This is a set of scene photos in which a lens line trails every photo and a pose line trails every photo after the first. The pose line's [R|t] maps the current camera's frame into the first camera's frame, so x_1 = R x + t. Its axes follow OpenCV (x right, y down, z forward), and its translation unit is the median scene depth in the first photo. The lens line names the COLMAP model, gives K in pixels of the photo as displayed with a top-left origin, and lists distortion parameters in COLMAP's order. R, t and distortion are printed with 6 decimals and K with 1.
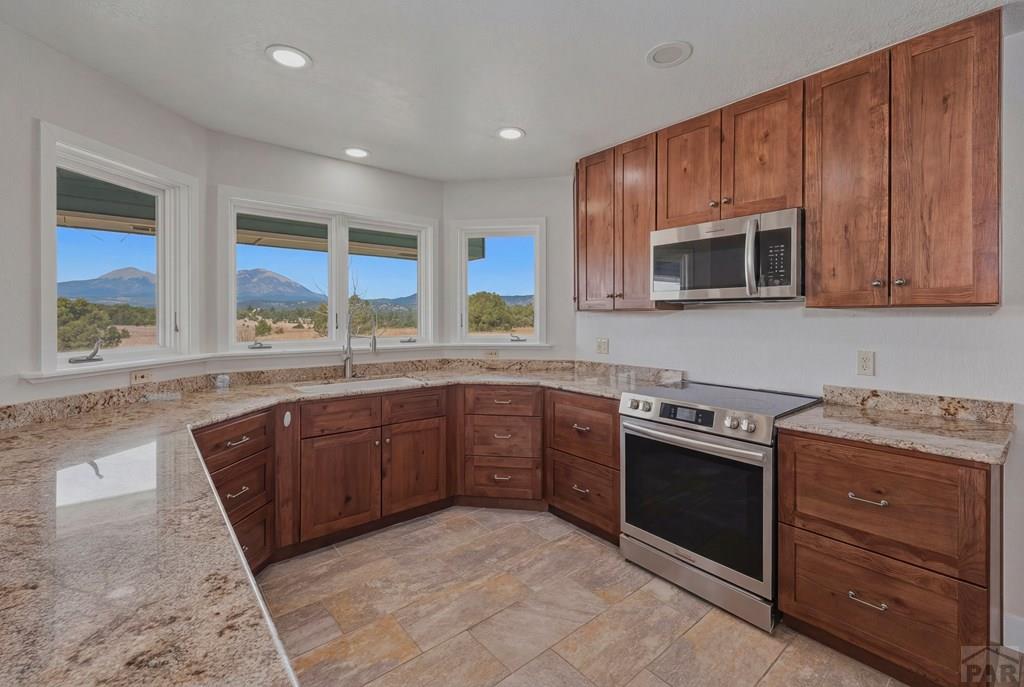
lens RADIAL K [[441.3, 0, 524.3], [0, 441.3, 319.1], [0, 0, 1]] dist [0.000544, 0.000135]
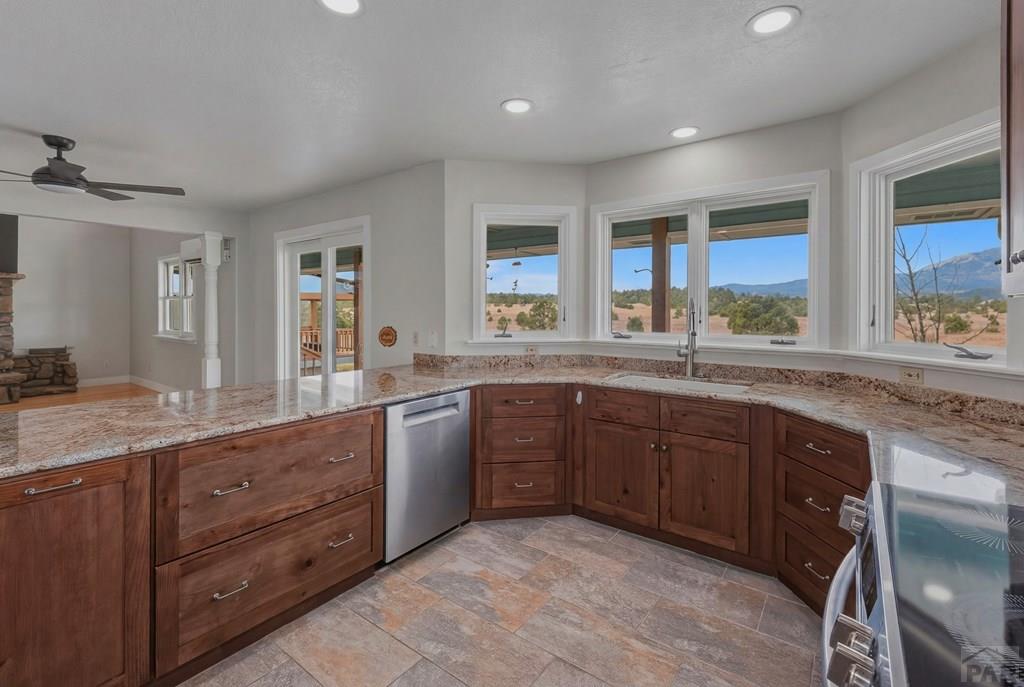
lens RADIAL K [[456.2, 0, 510.9], [0, 456.2, 312.9], [0, 0, 1]] dist [0.001235, 0.000267]
pose [[0.214942, 0.005170, -0.976613, 0.542011], [-0.004630, 0.999980, 0.004274, -0.002512], [0.976616, 0.003603, 0.214962, 0.503038]]
